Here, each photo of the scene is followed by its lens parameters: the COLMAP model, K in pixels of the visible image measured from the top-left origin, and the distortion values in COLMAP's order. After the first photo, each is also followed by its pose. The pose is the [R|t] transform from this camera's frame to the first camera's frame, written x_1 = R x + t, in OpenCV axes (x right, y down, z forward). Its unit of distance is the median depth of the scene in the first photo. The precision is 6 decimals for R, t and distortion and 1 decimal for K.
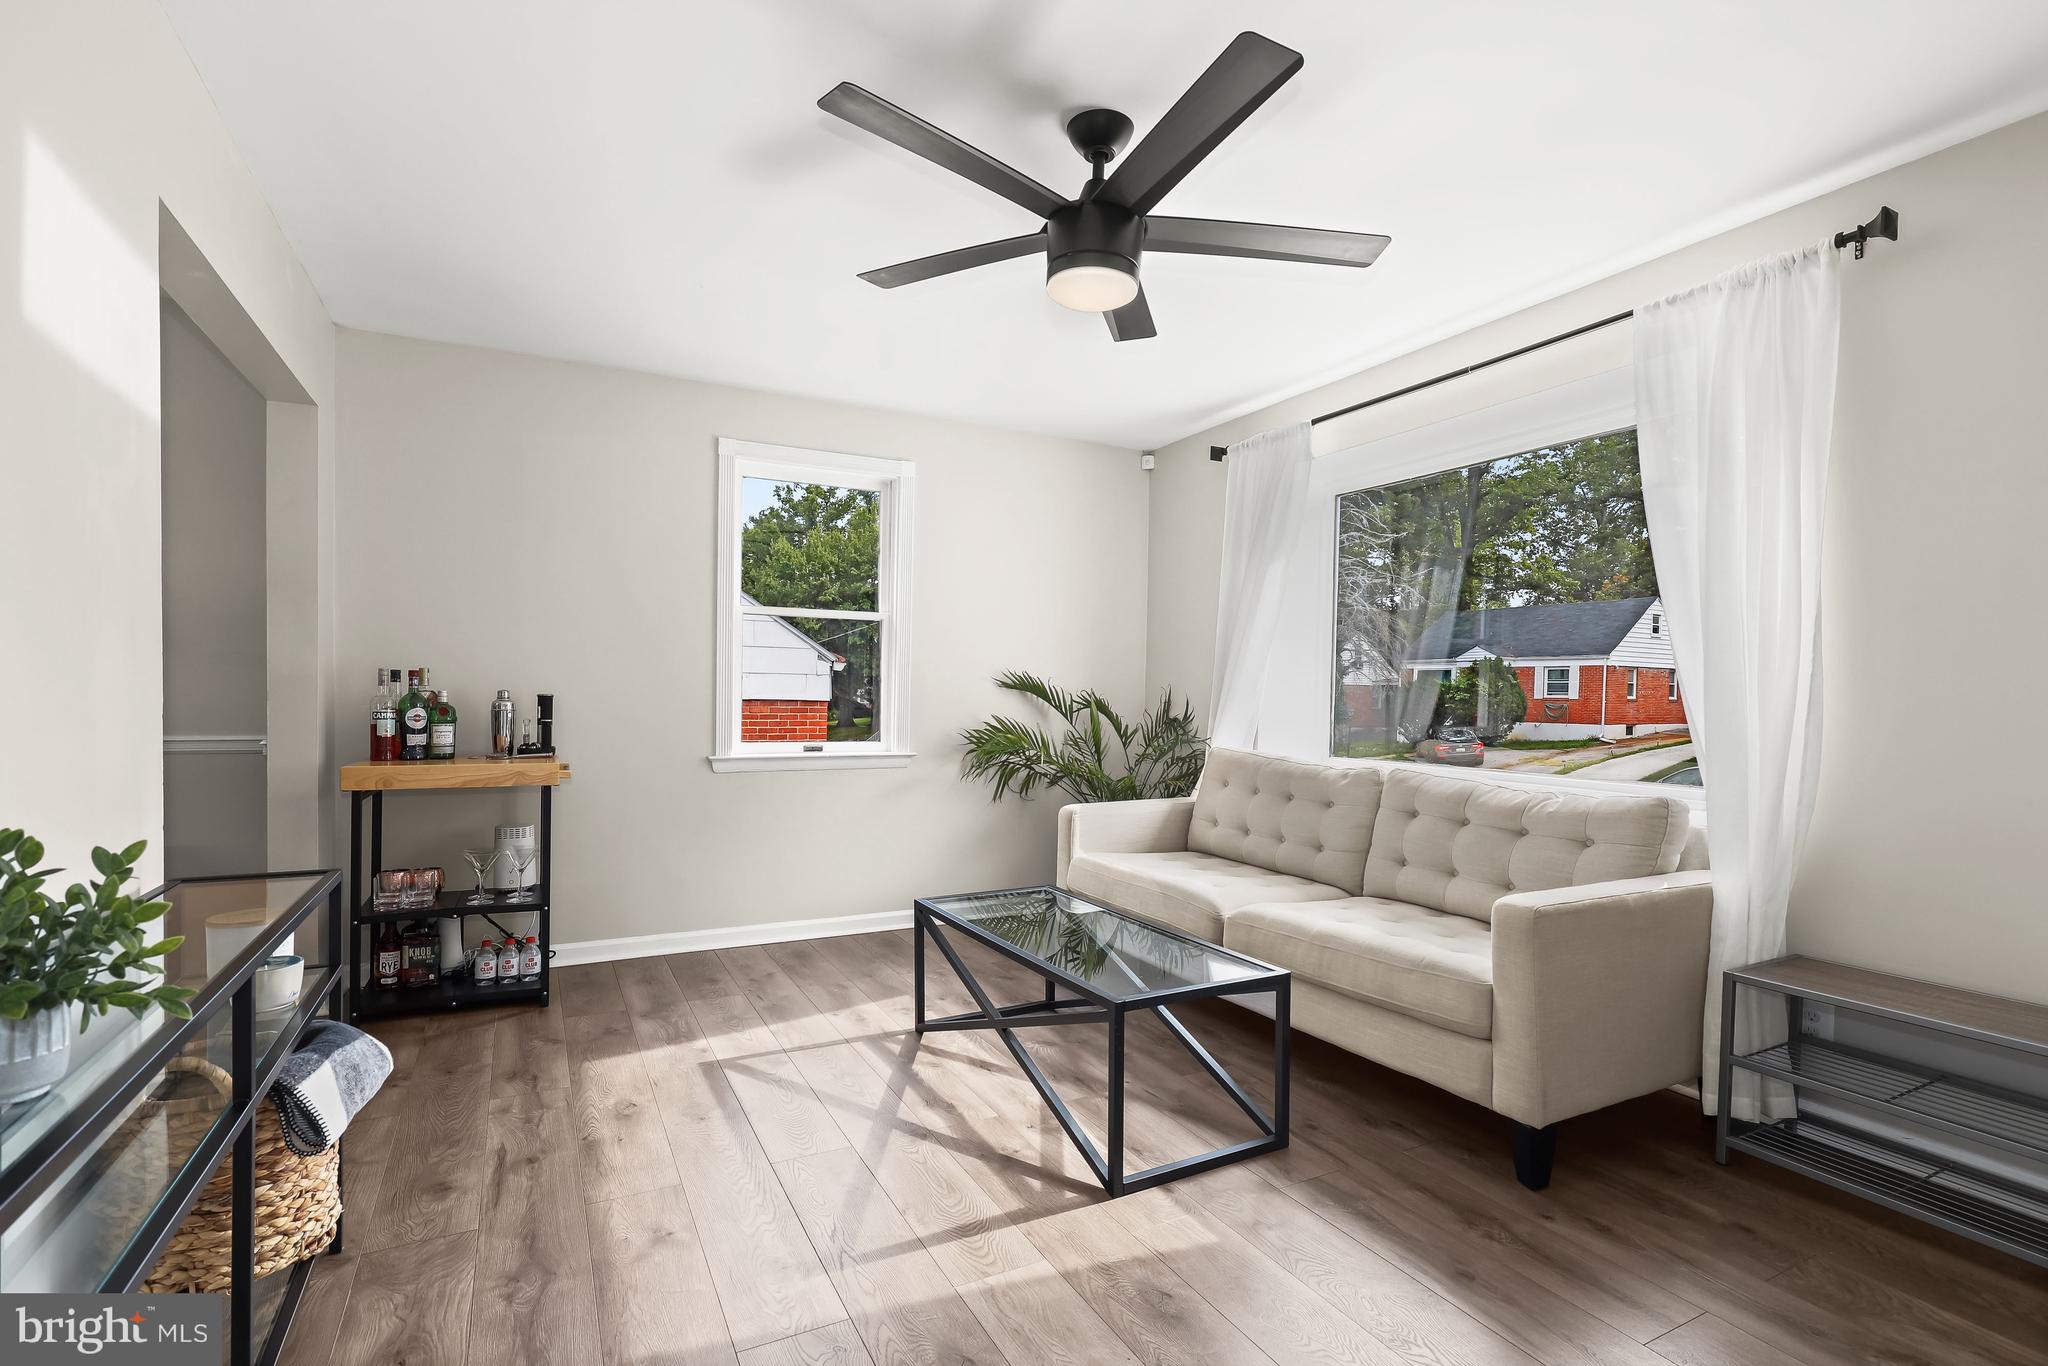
lens RADIAL K [[932.5, 0, 1030.4], [0, 932.5, 692.5], [0, 0, 1]] dist [0.002567, 0.000465]
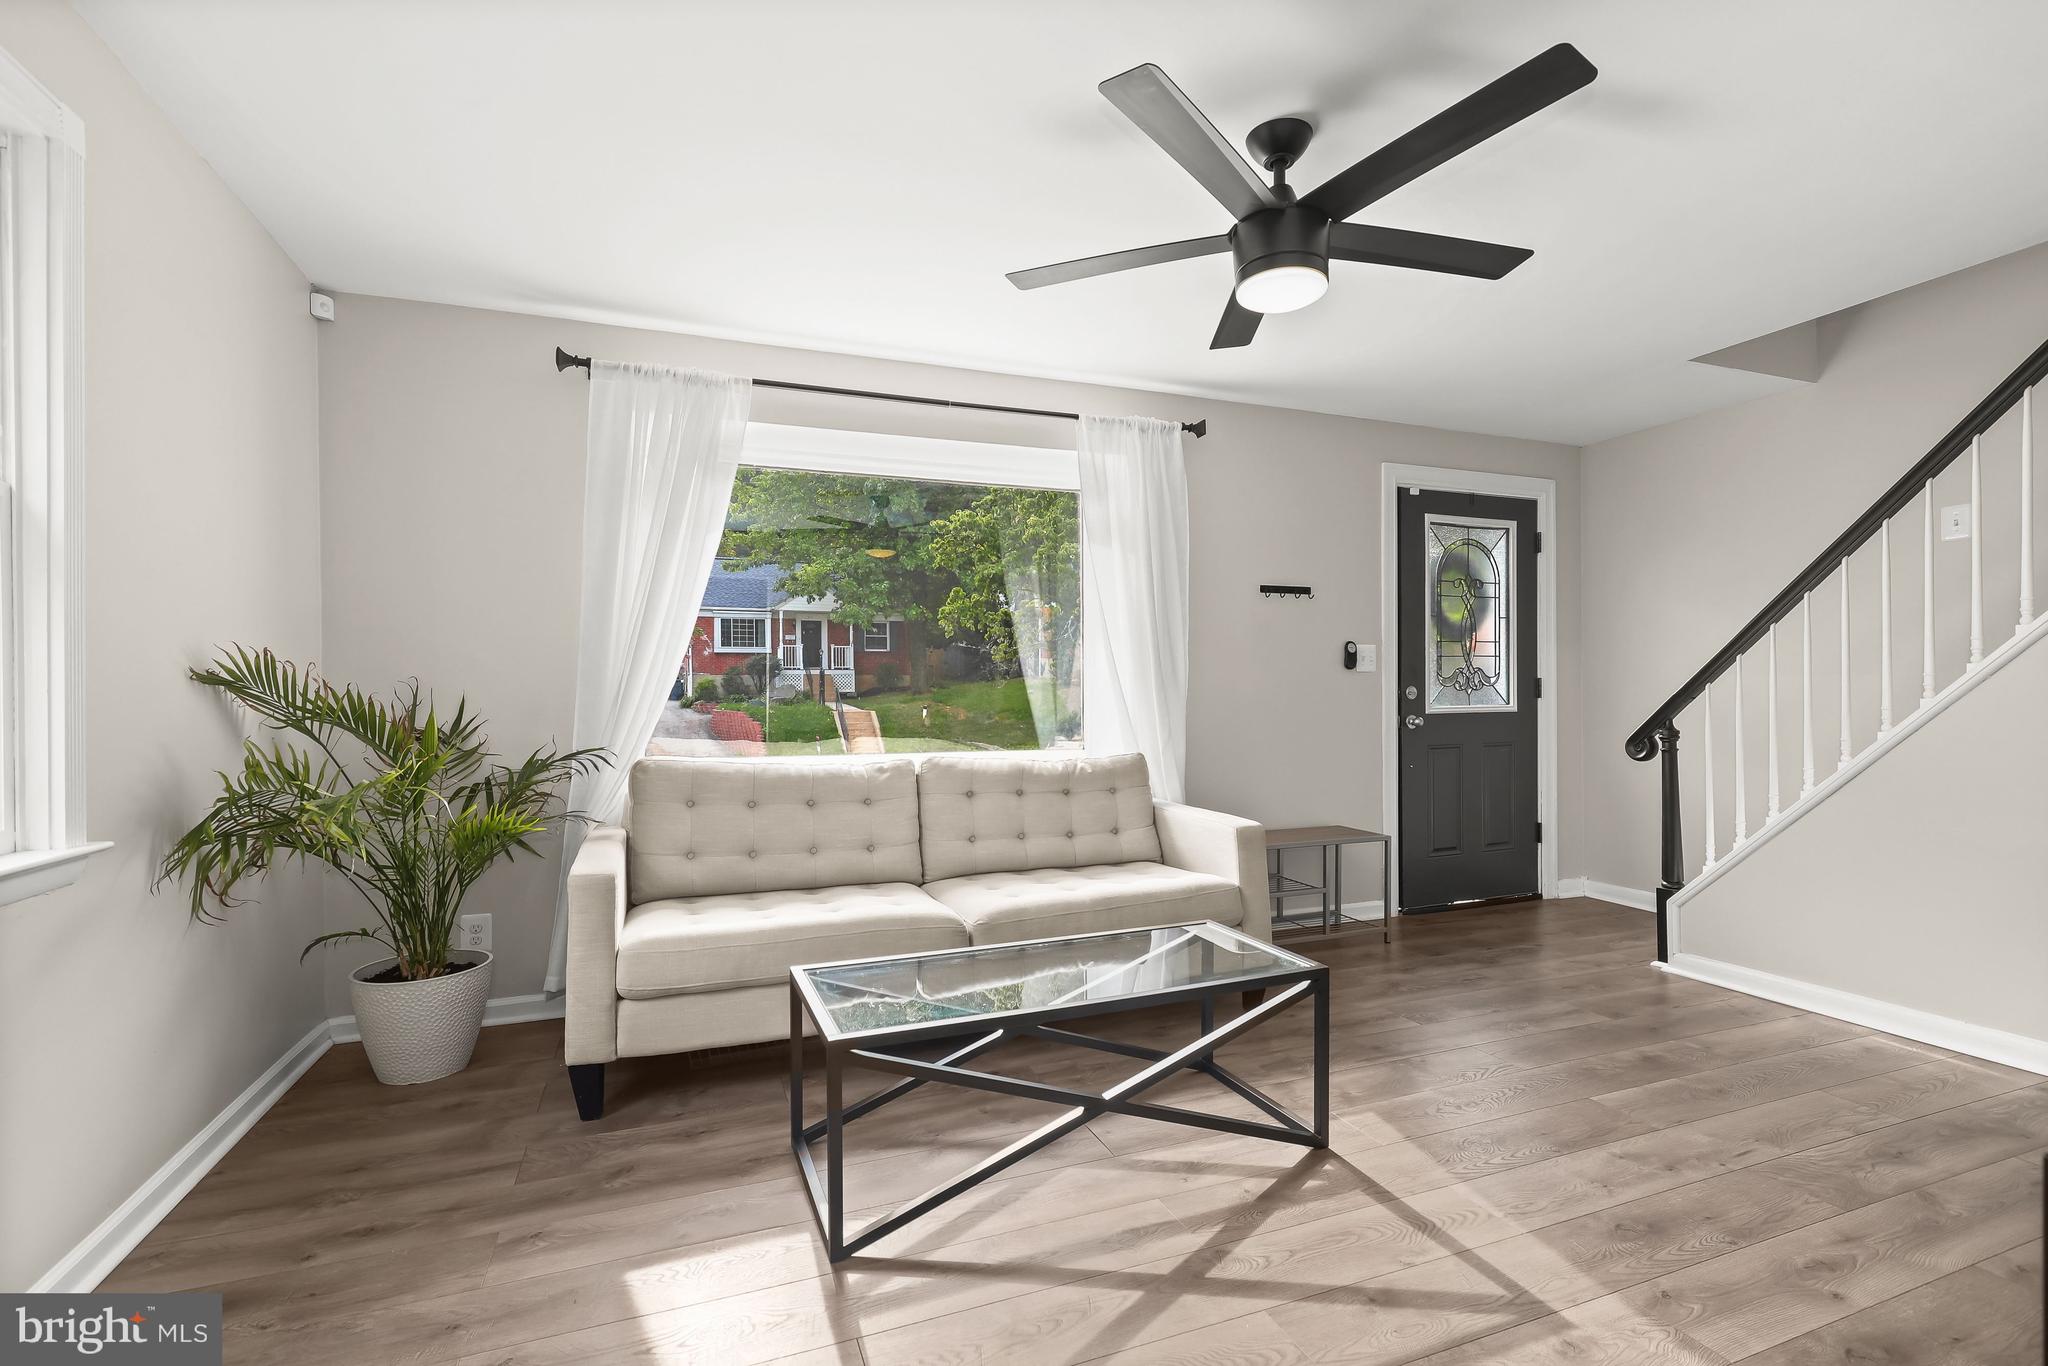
lens RADIAL K [[932.5, 0, 1030.4], [0, 932.5, 692.5], [0, 0, 1]] dist [0.002567, 0.000465]
pose [[0.130822, -0.011646, 0.991338, -0.907997], [0.006888, 0.999918, 0.010838, -0.006244], [-0.991382, 0.005411, 0.130891, 1.048711]]
